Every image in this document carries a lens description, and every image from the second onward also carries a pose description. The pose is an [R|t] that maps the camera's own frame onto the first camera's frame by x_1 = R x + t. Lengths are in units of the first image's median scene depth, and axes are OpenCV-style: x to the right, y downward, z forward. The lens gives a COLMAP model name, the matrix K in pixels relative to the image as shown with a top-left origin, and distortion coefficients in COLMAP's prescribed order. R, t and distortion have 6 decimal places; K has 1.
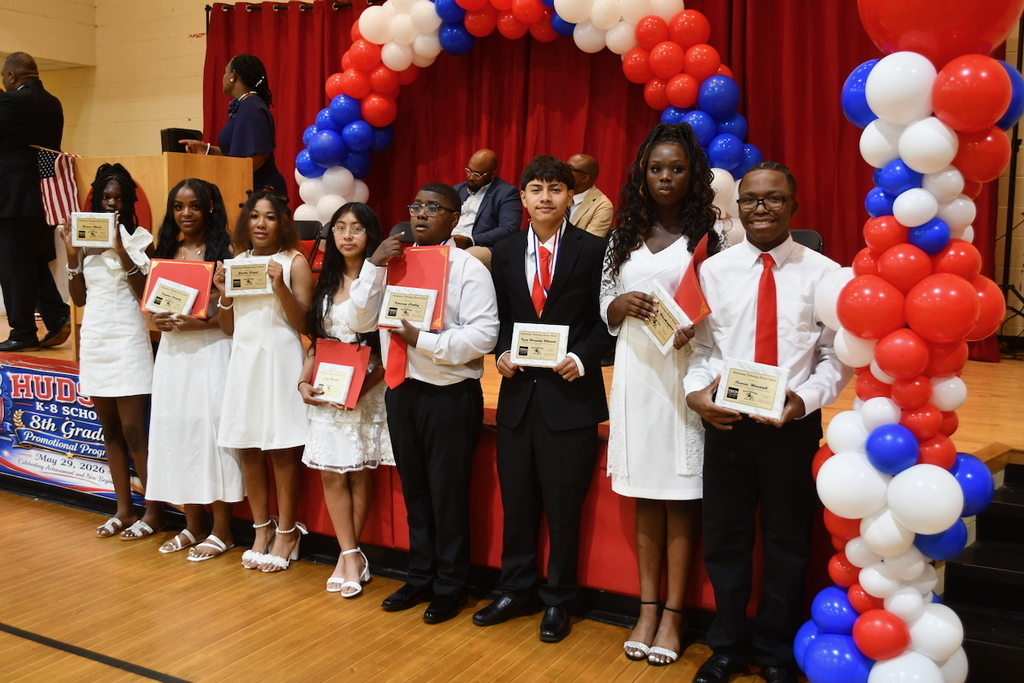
lens RADIAL K [[1023.1, 0, 512.0], [0, 1023.1, 341.5], [0, 0, 1]] dist [-0.056335, -0.000496]
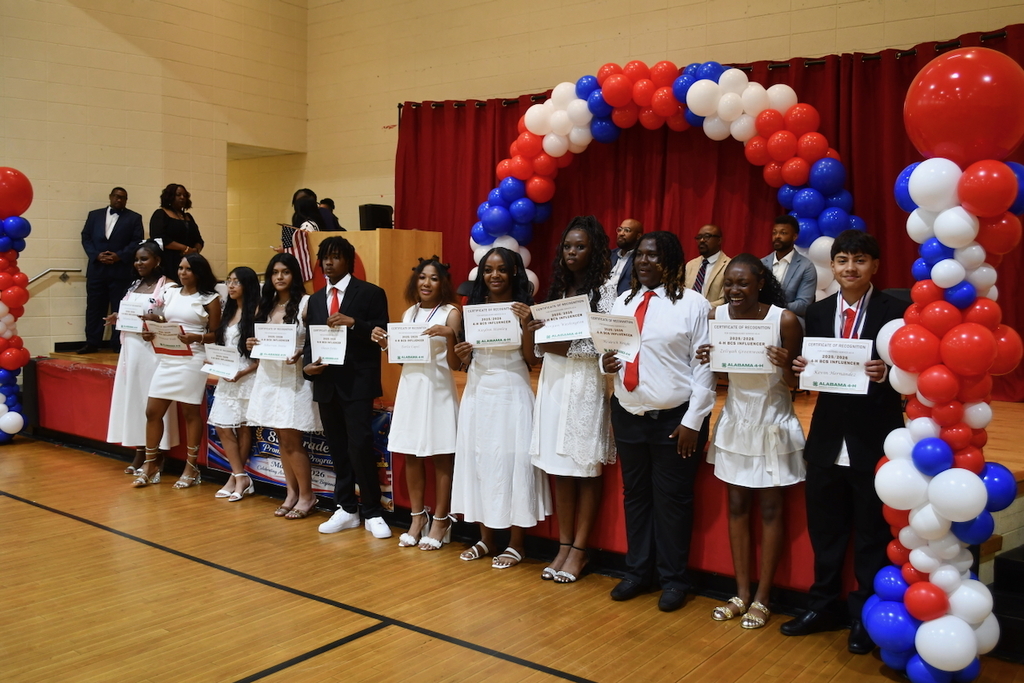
lens RADIAL K [[957.5, 0, 512.0], [0, 957.5, 341.5], [0, 0, 1]] dist [-0.058023, -0.006196]
pose [[0.988736, 0.008688, -0.149418, 0.013732], [-0.016430, 0.998581, -0.050659, 0.020978], [0.148766, 0.052544, 0.987475, -0.218787]]
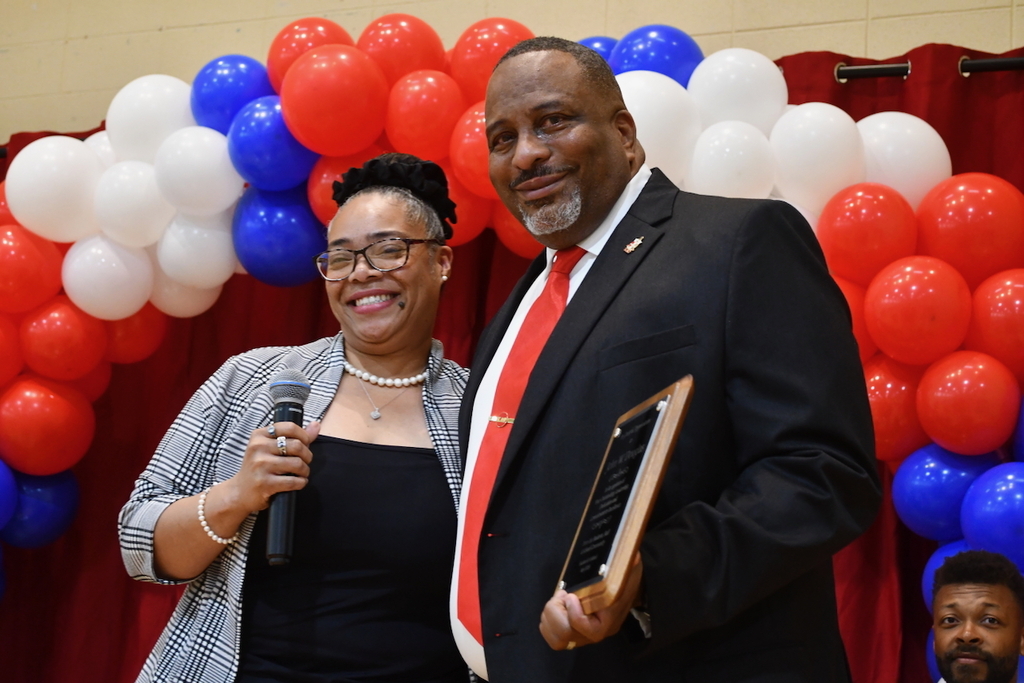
lens RADIAL K [[1899.6, 0, 512.0], [0, 1899.6, 341.5], [0, 0, 1]] dist [-0.024708, -0.122405]
pose [[0.995112, 0.058652, 0.079443, -0.047821], [-0.031527, 0.951097, -0.307279, -0.121197], [-0.093581, 0.303273, 0.948298, 0.717484]]
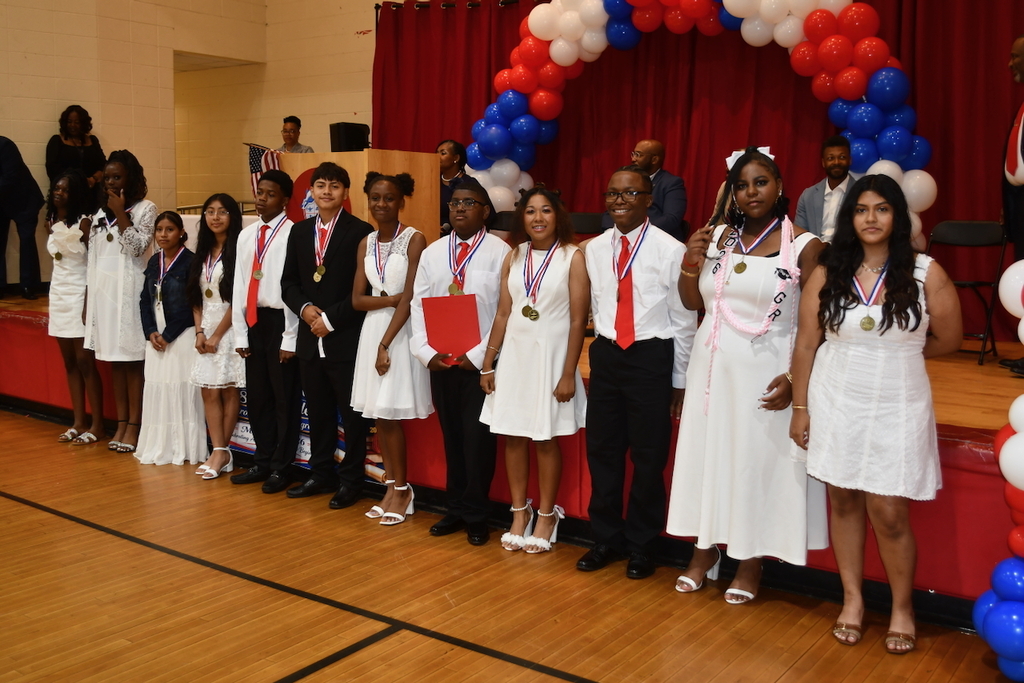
lens RADIAL K [[1052.2, 0, 512.0], [0, 1052.2, 341.5], [0, 0, 1]] dist [-0.055907, 0.004914]
pose [[0.992393, 0.013820, -0.122330, -0.061167], [-0.012953, 0.999885, 0.007879, 0.010213], [0.122425, -0.006234, 0.992458, -0.117402]]
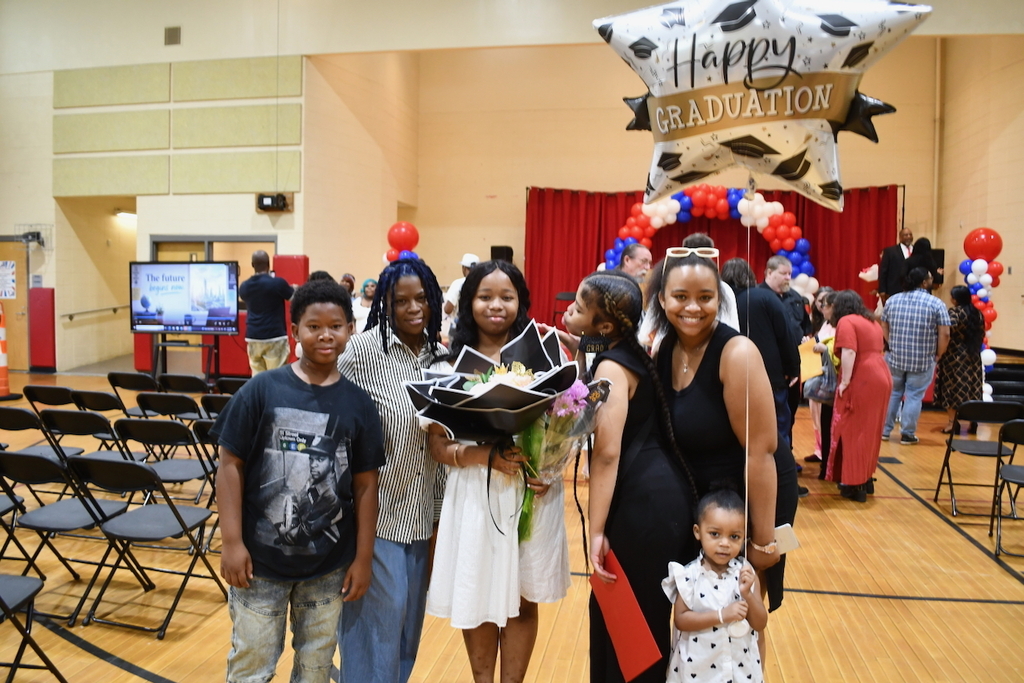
lens RADIAL K [[811.2, 0, 512.0], [0, 811.2, 341.5], [0, 0, 1]] dist [-0.004257, -0.002370]
pose [[0.954942, -0.012897, 0.296512, -1.897361], [0.028226, 0.998473, -0.047476, 0.137683], [-0.295447, 0.053706, 0.953848, -1.276373]]
